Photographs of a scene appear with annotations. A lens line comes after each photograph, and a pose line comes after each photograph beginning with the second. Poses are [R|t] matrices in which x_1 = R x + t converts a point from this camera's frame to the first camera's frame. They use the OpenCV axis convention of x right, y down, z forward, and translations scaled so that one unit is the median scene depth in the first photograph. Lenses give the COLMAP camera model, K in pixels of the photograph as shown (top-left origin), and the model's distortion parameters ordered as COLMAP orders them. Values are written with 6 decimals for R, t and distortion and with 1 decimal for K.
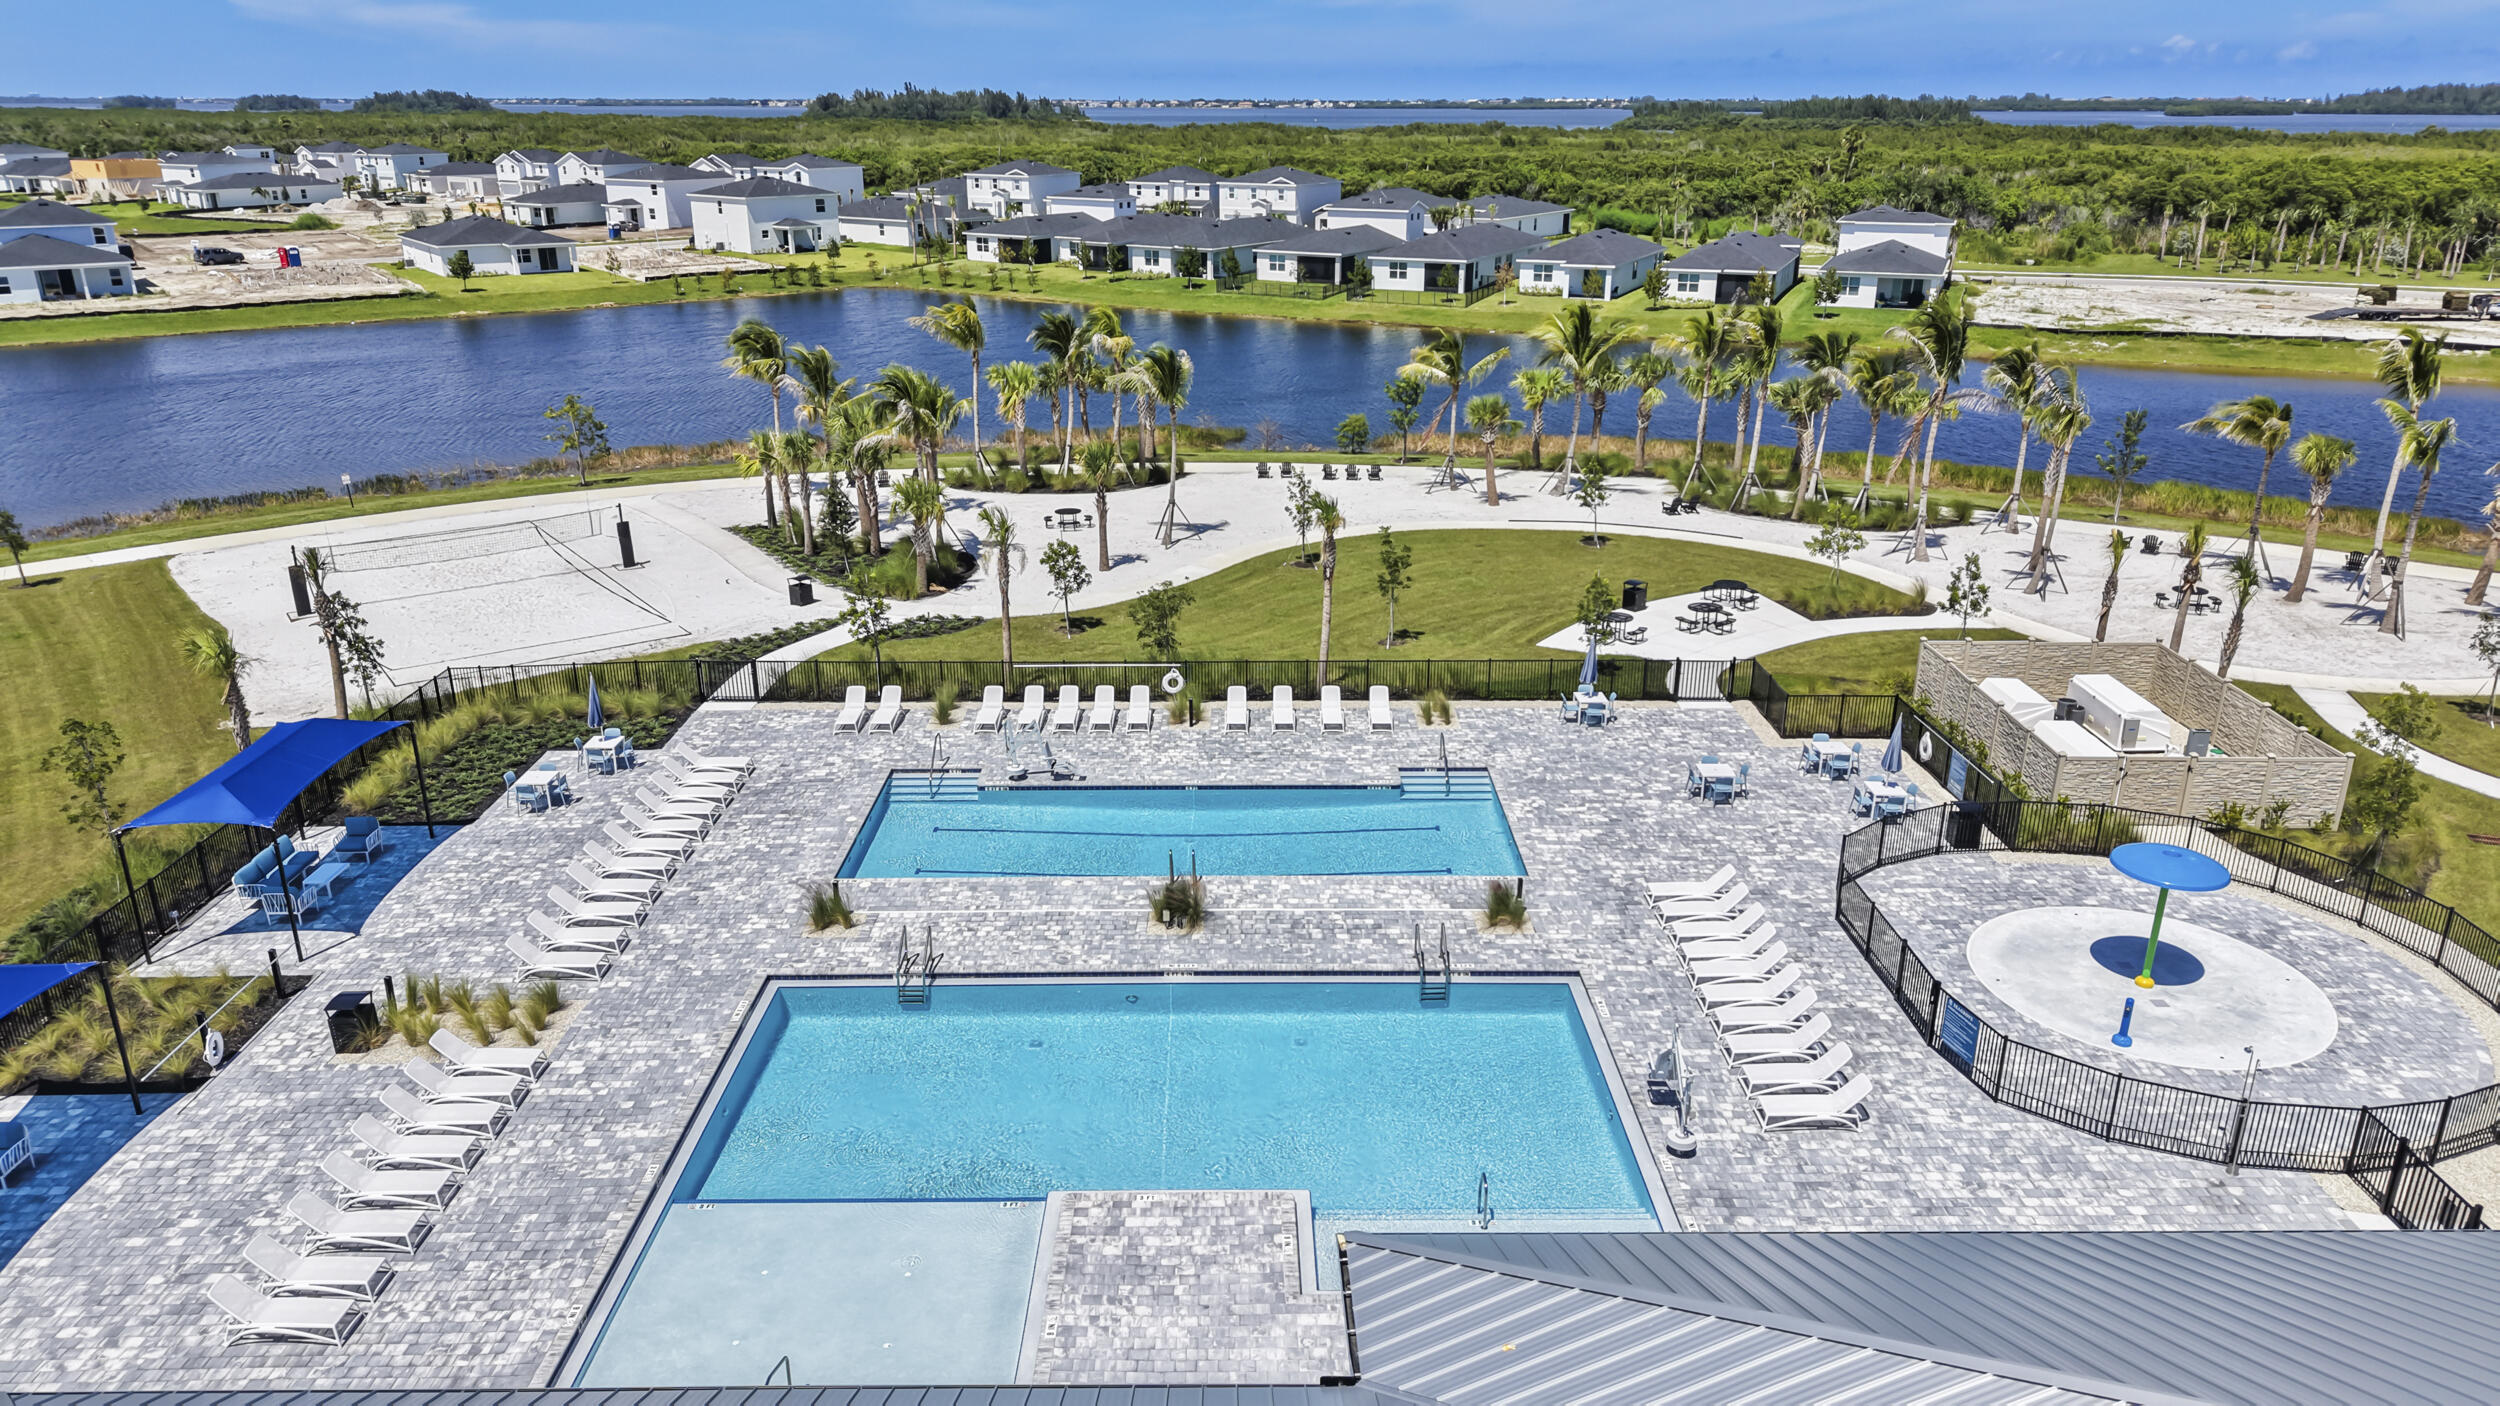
lens RADIAL K [[1641.8, 0, 1250.0], [0, 1641.8, 703.0], [0, 0, 1]] dist [0.051870, -0.090046]
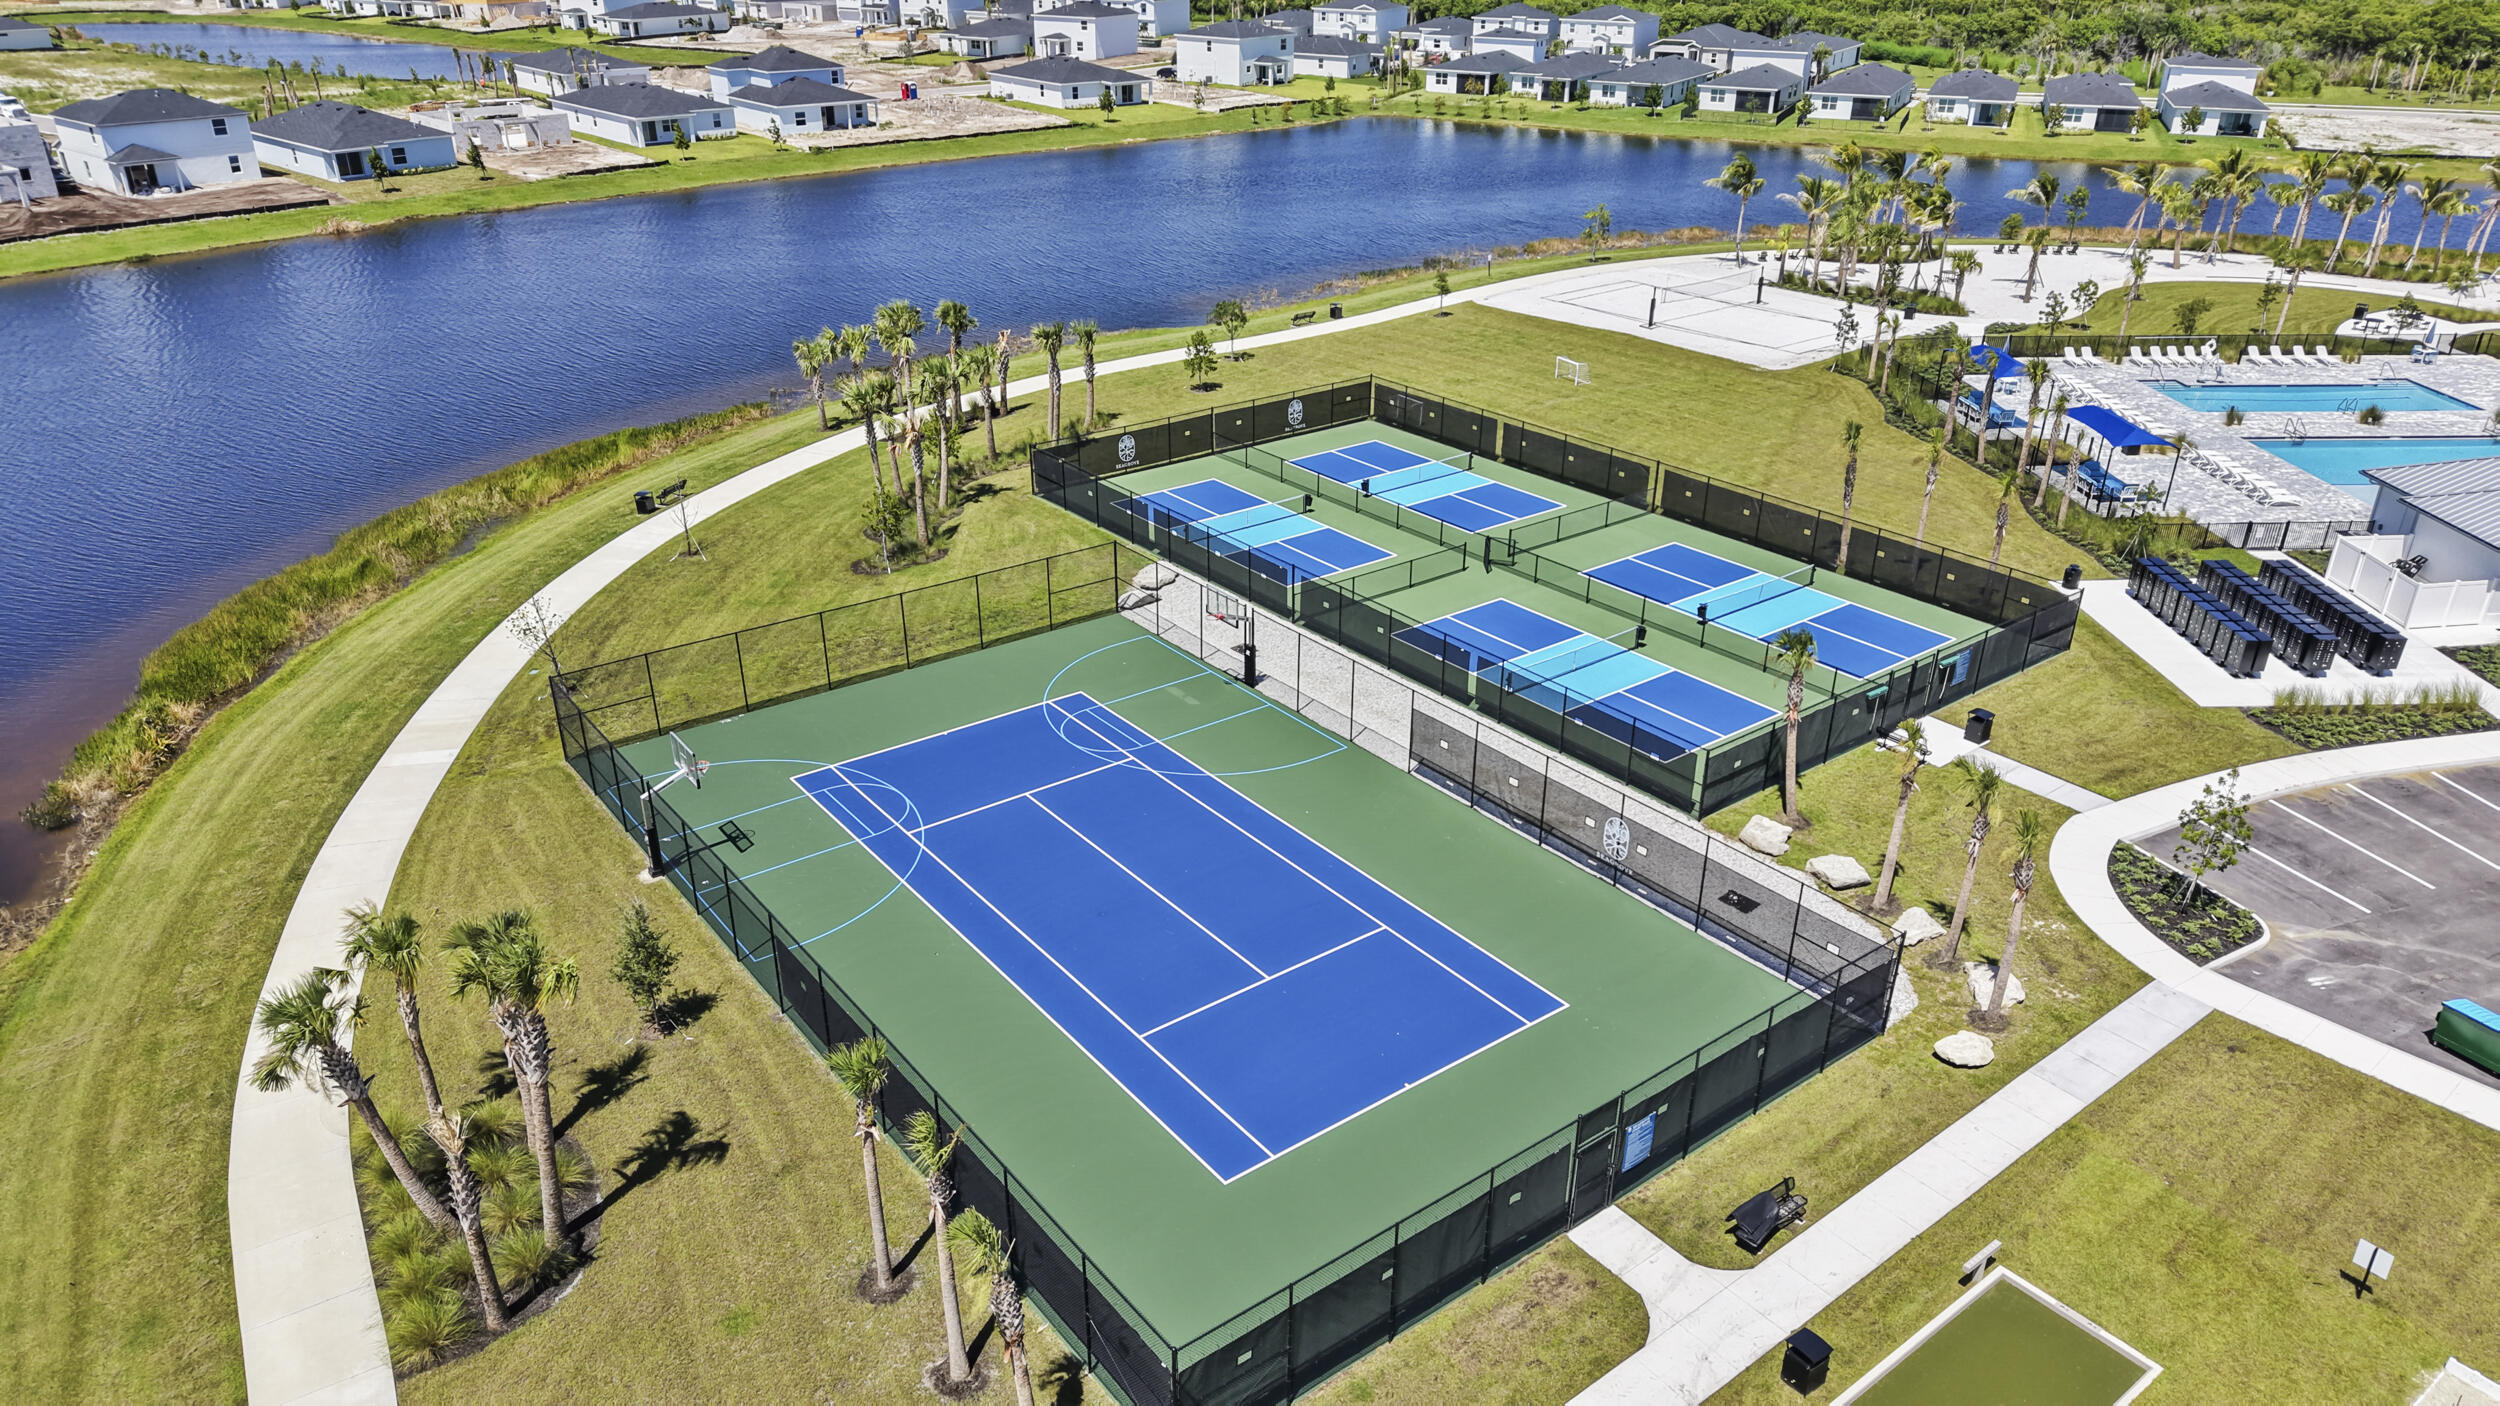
lens RADIAL K [[1633.7, 0, 1250.0], [0, 1633.7, 703.0], [0, 0, 1]] dist [0.024098, -0.027798]
pose [[0.999570, -0.010275, 0.027463, -0.344122], [0.007136, 0.993679, 0.112031, 0.050684], [-0.028441, -0.111787, 0.993325, -0.277170]]
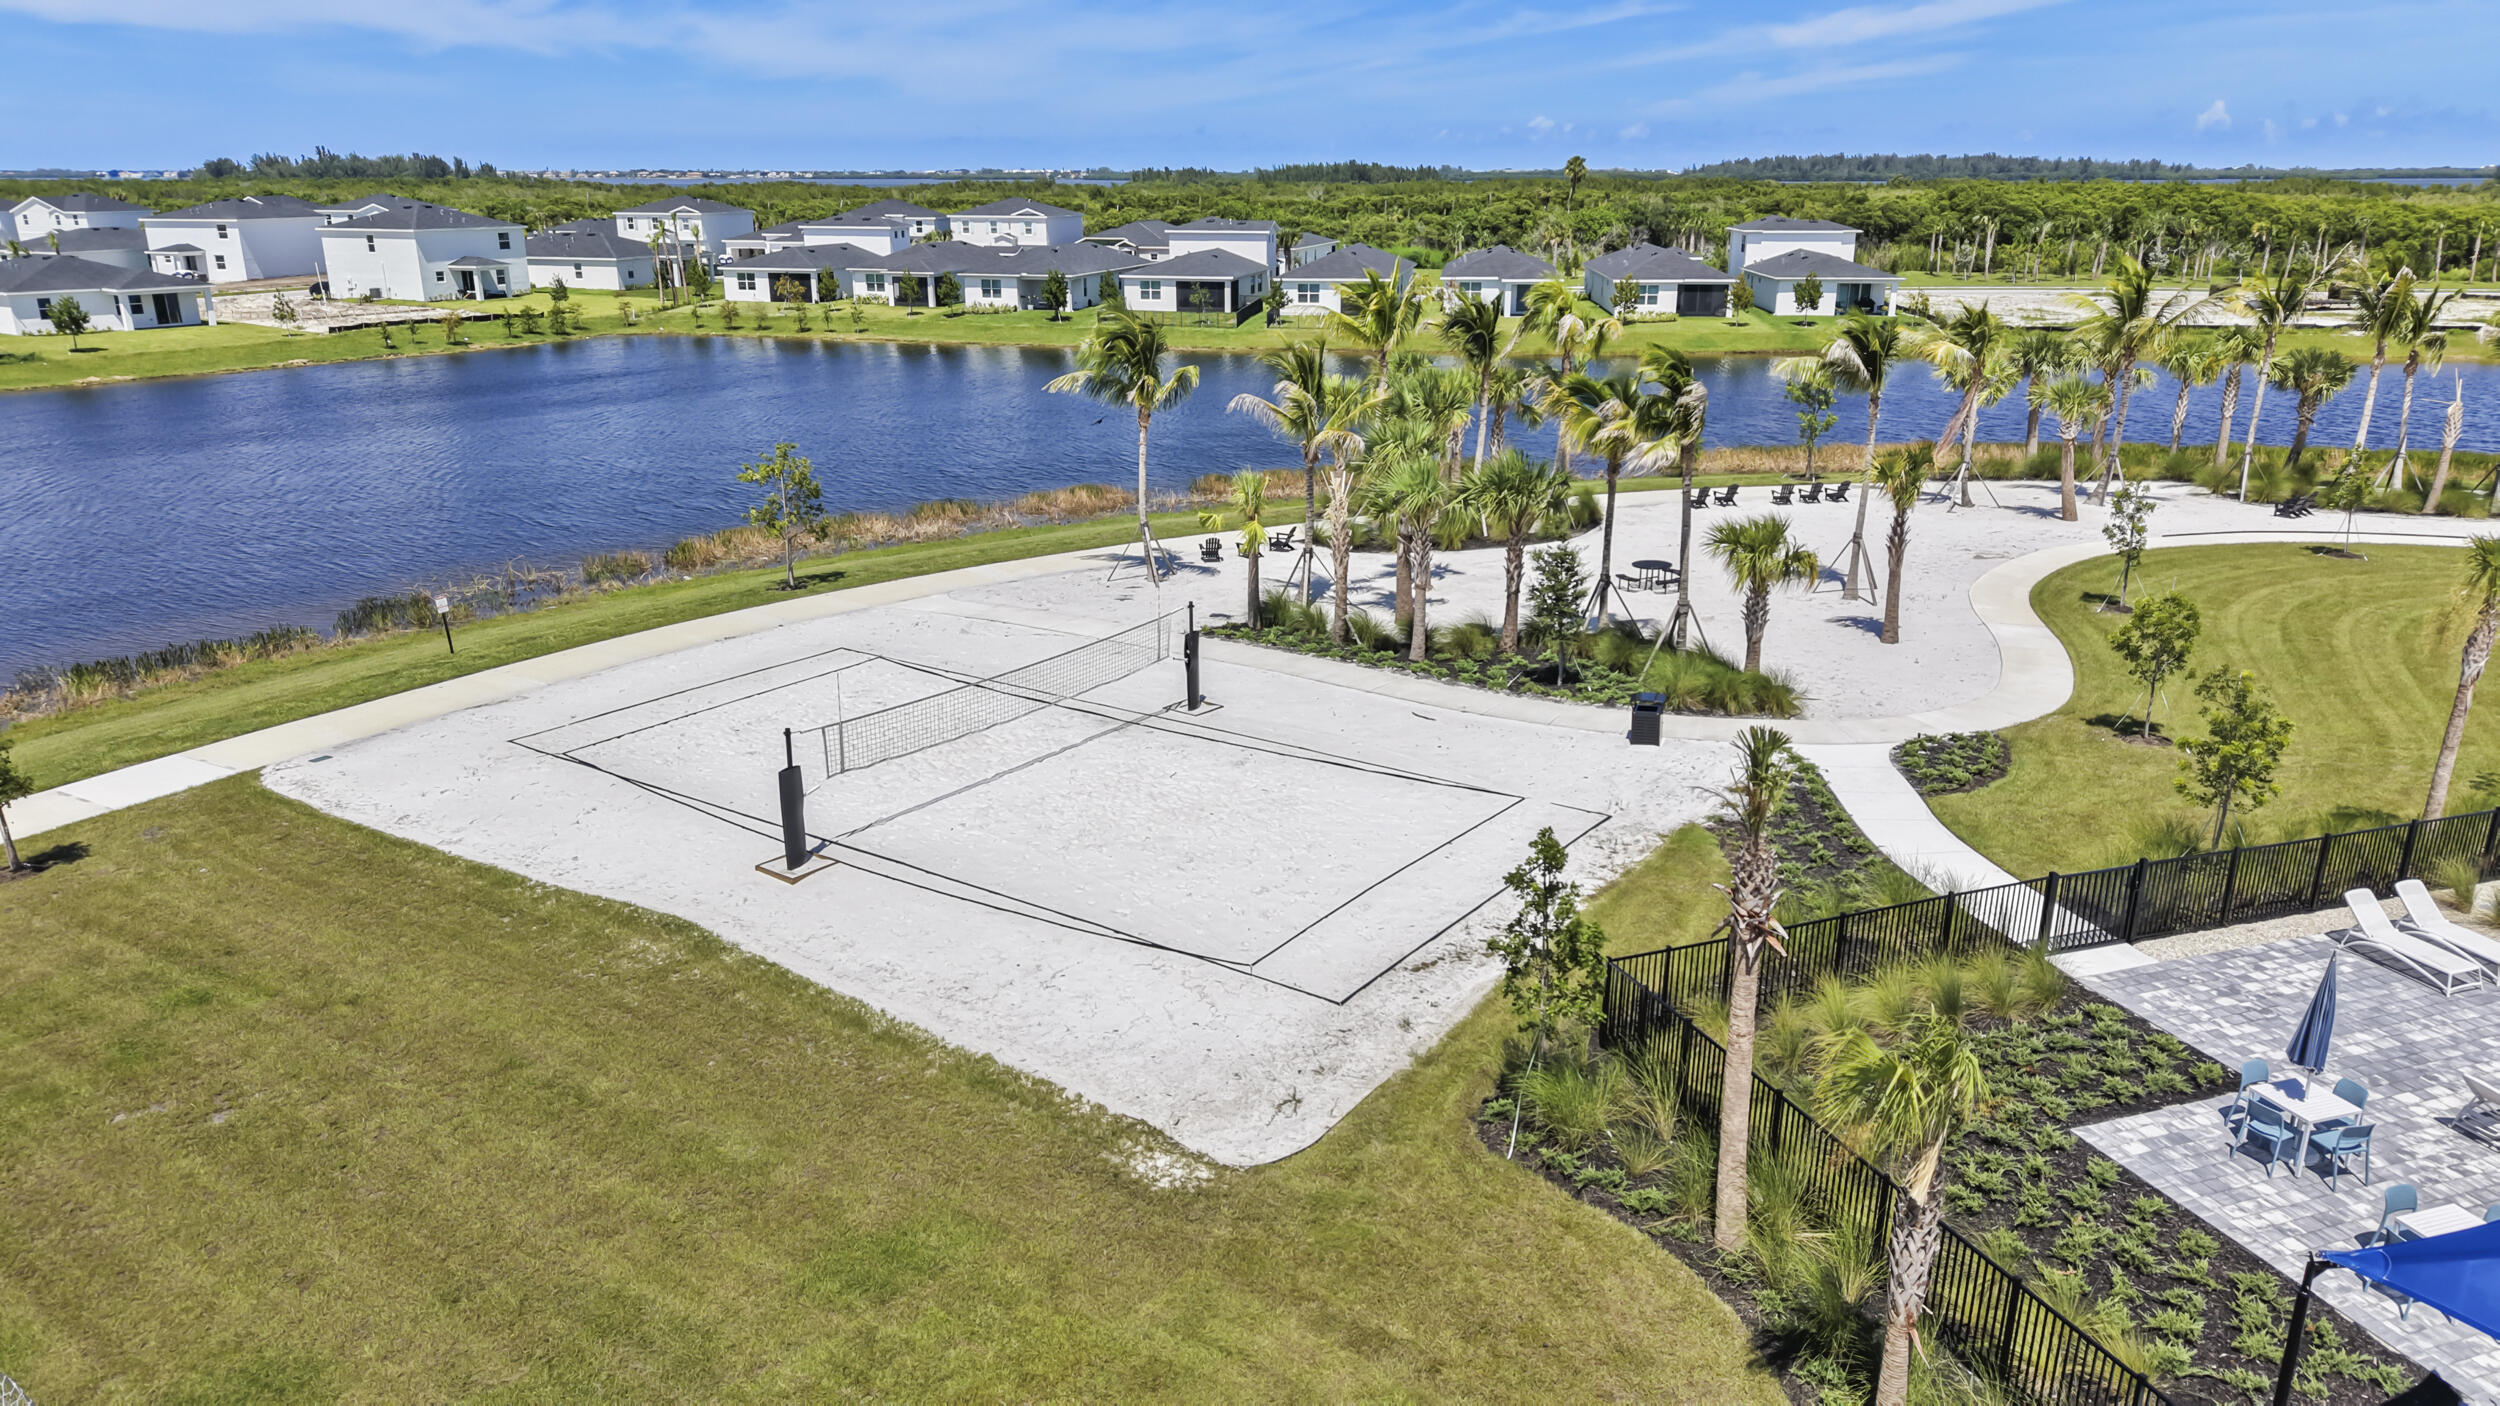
lens RADIAL K [[1633.7, 0, 1250.0], [0, 1633.7, 703.0], [0, 0, 1]] dist [0.024098, -0.027798]
pose [[0.949874, -0.096103, 0.297495, -0.186256], [0.107205, 0.994011, -0.021190, -0.024564], [-0.293676, 0.052021, 0.954488, 0.156189]]
